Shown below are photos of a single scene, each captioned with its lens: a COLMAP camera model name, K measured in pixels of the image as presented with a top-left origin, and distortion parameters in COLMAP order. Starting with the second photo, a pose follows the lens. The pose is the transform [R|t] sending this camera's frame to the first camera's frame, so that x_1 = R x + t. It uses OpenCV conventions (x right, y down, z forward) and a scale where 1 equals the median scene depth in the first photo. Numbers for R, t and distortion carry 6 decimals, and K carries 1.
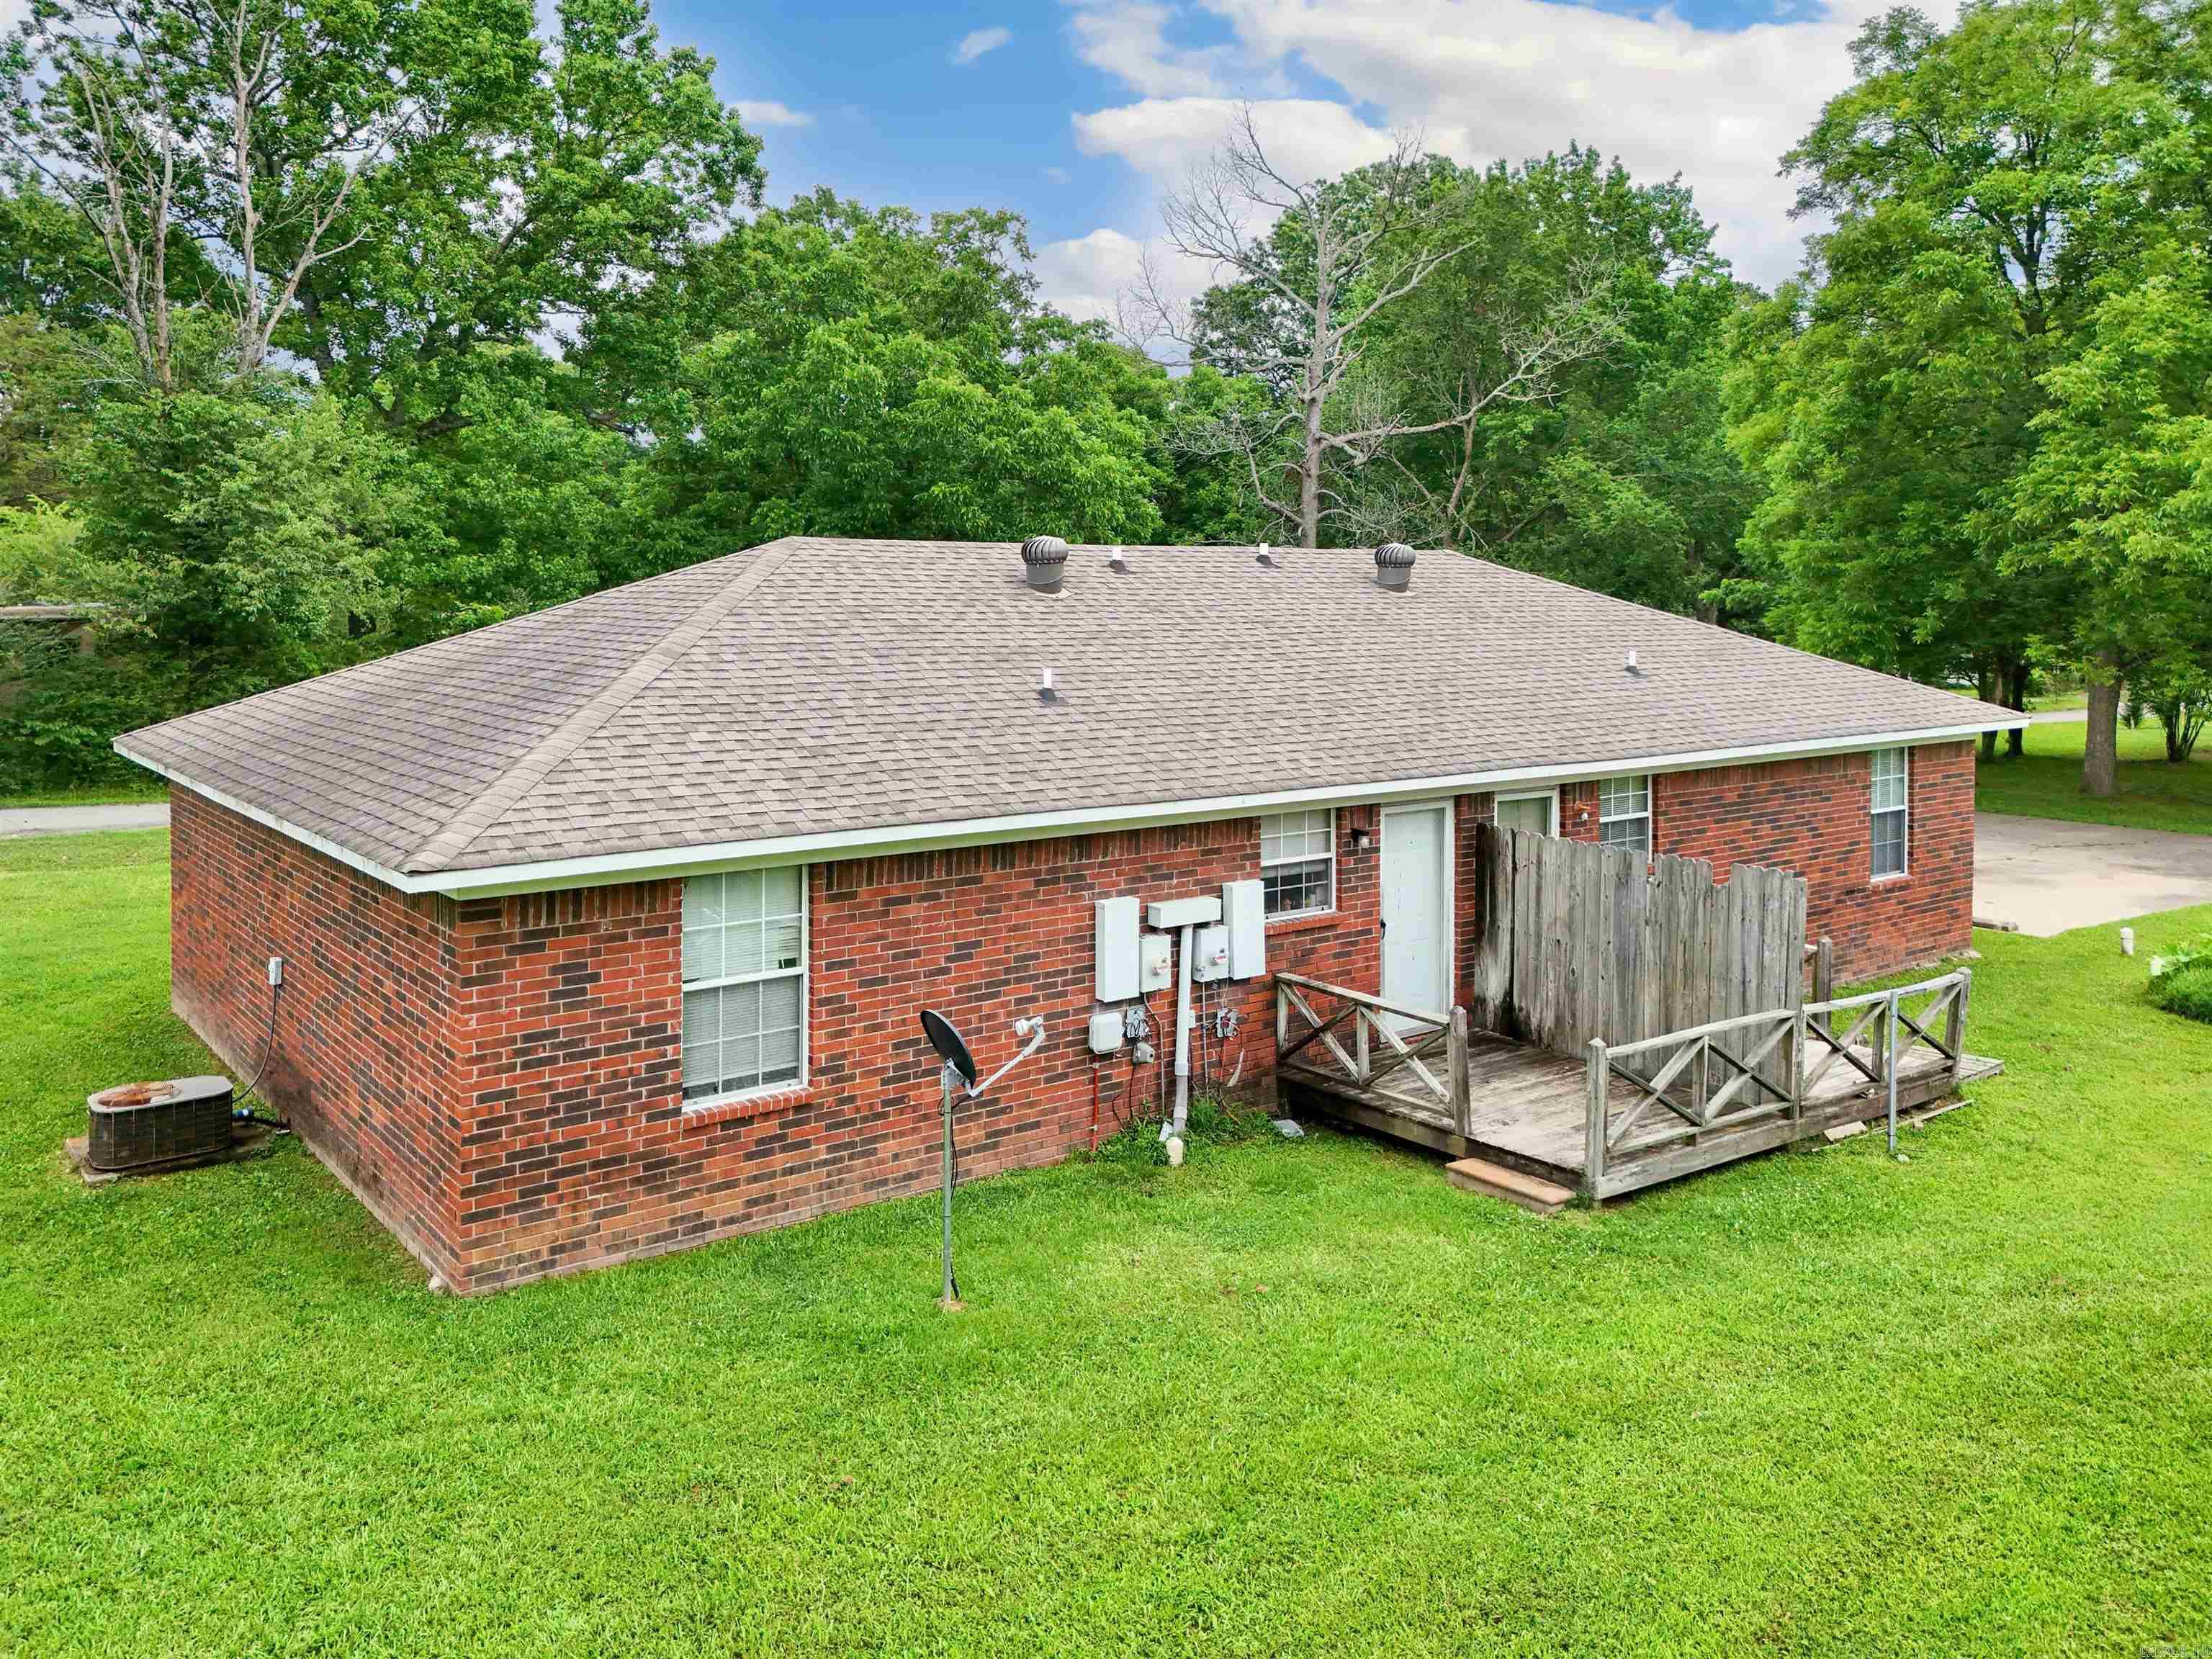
lens RADIAL K [[1743.2, 0, 1104.5], [0, 1743.2, 619.7], [0, 0, 1]] dist [0.027663, -0.003834]
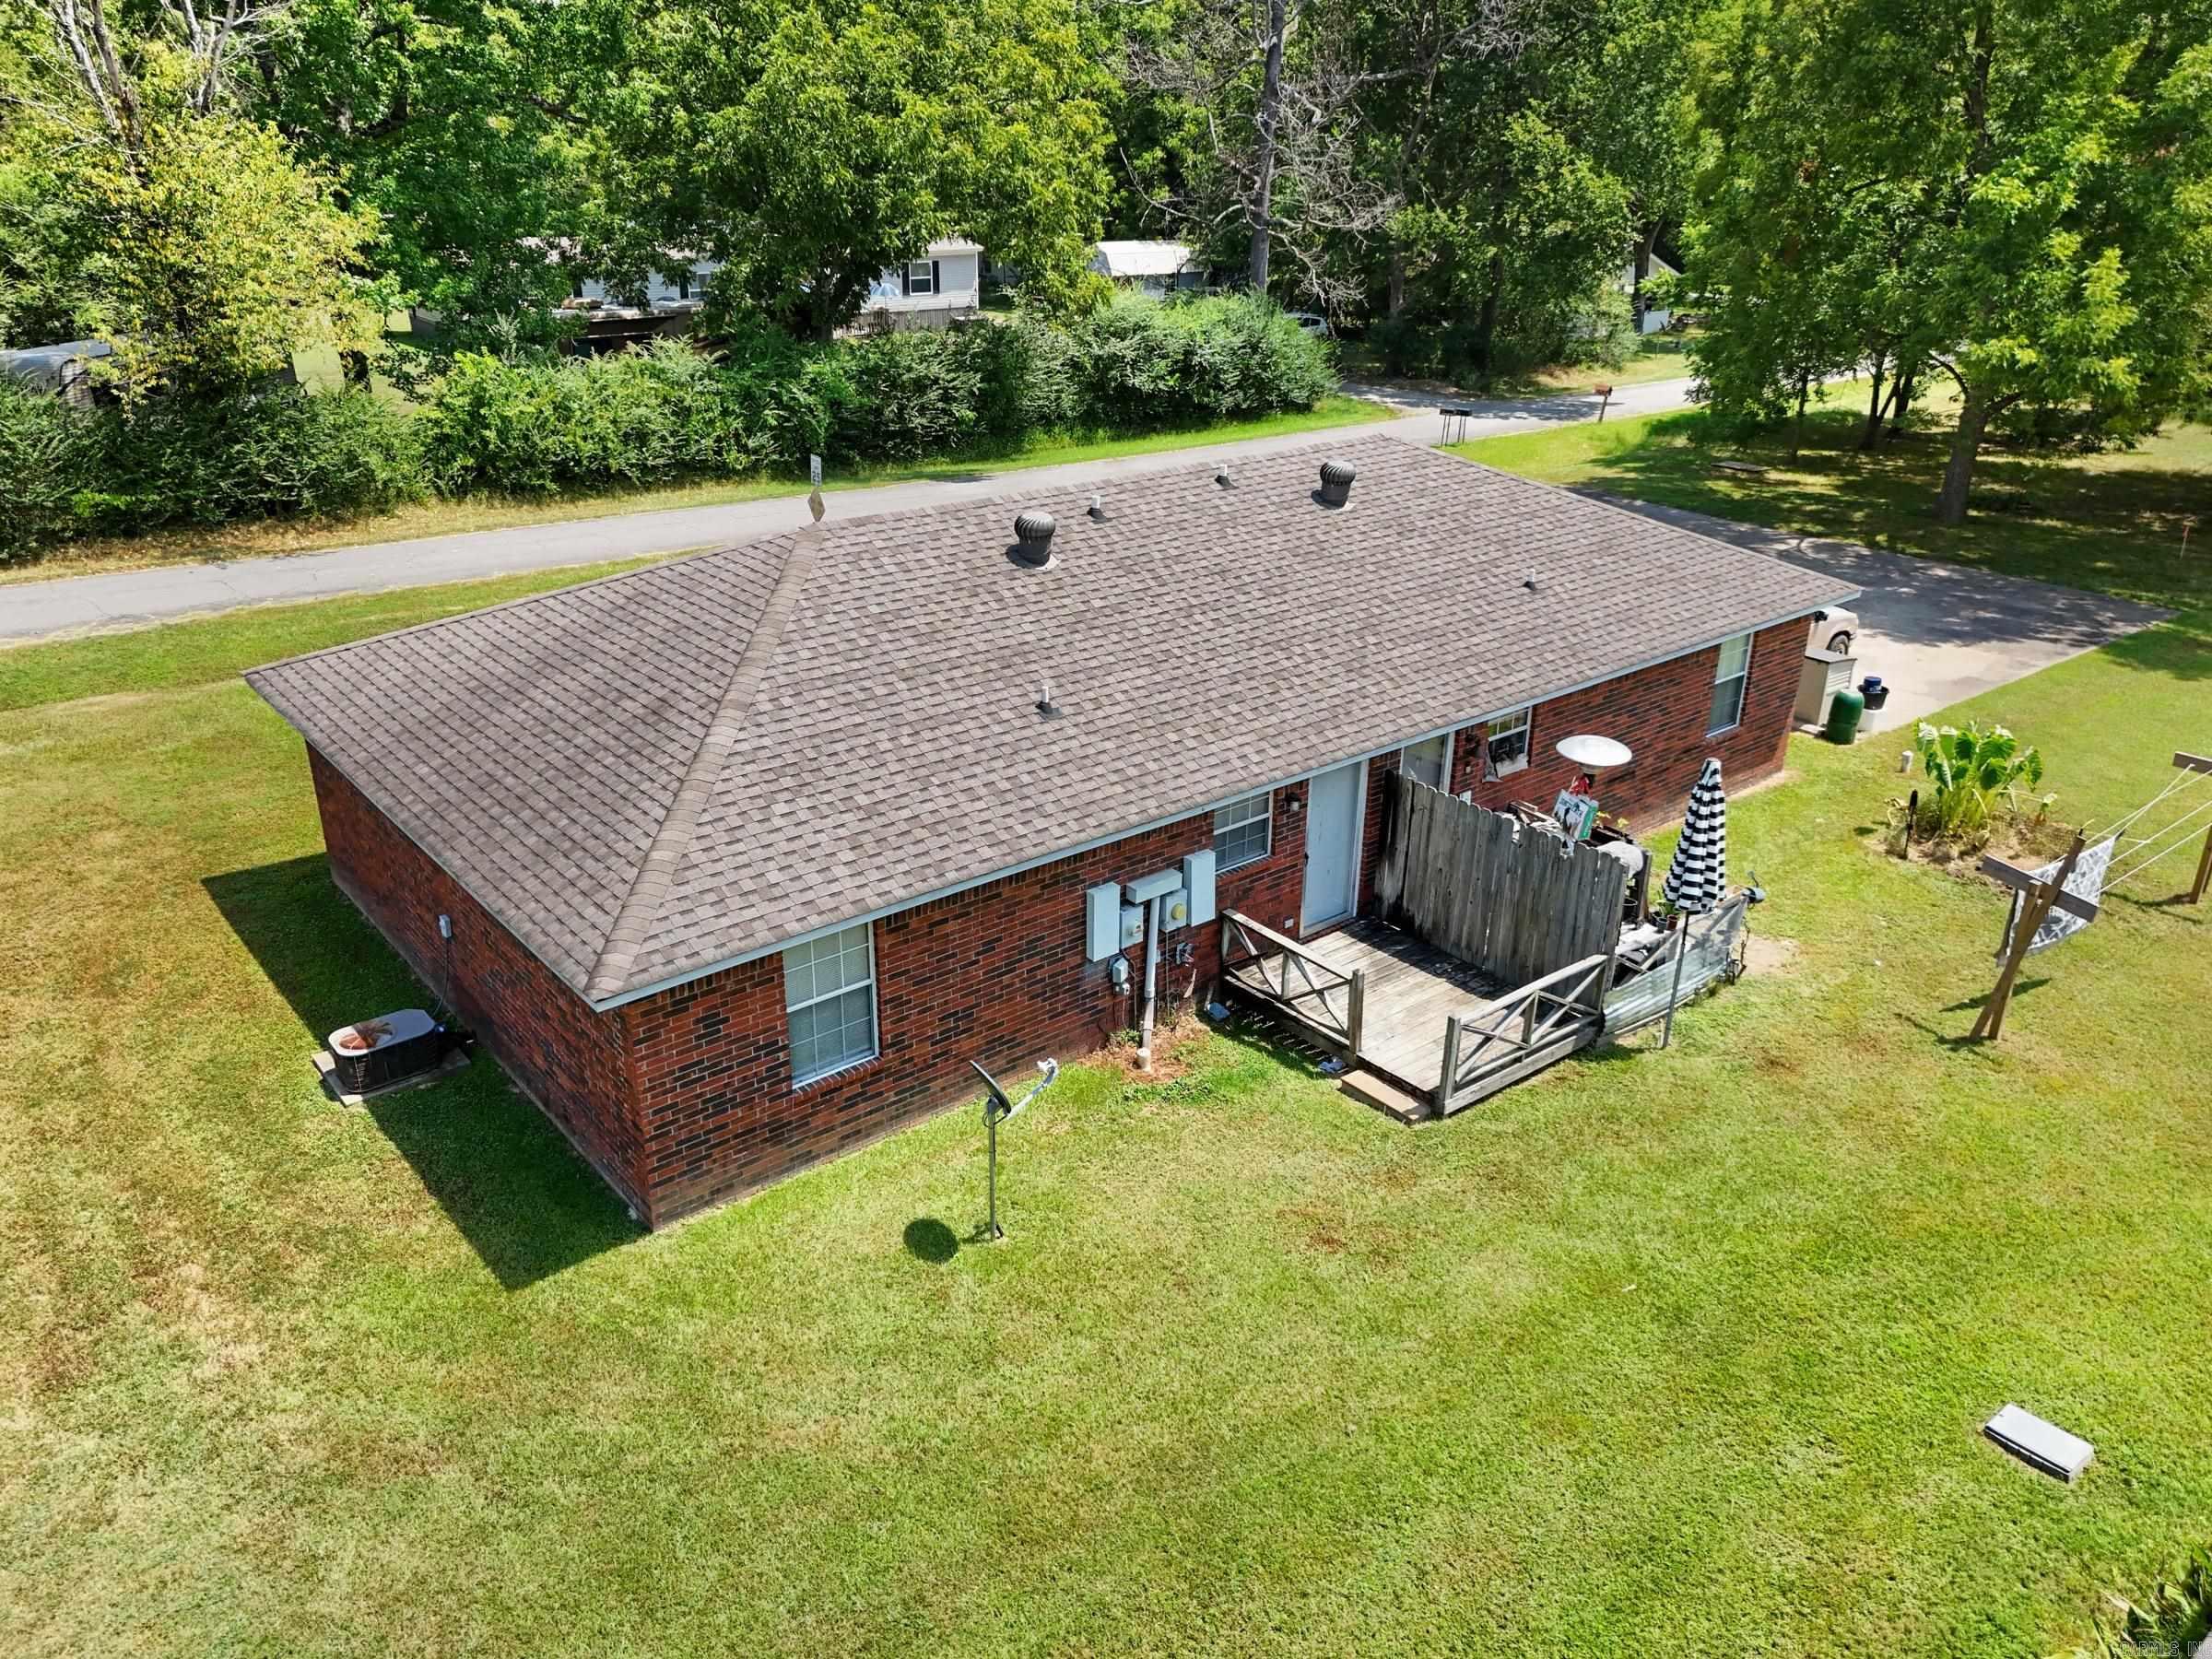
lens RADIAL K [[1623.7, 0, 1106.0], [0, 1623.7, 829.5], [0, 0, 1]] dist [0.044944, -0.000288]
pose [[0.999414, -0.002258, 0.034168, -0.026561], [-0.010991, 0.923878, 0.382530, -0.285612], [-0.032430, -0.382681, 0.923311, -0.081926]]
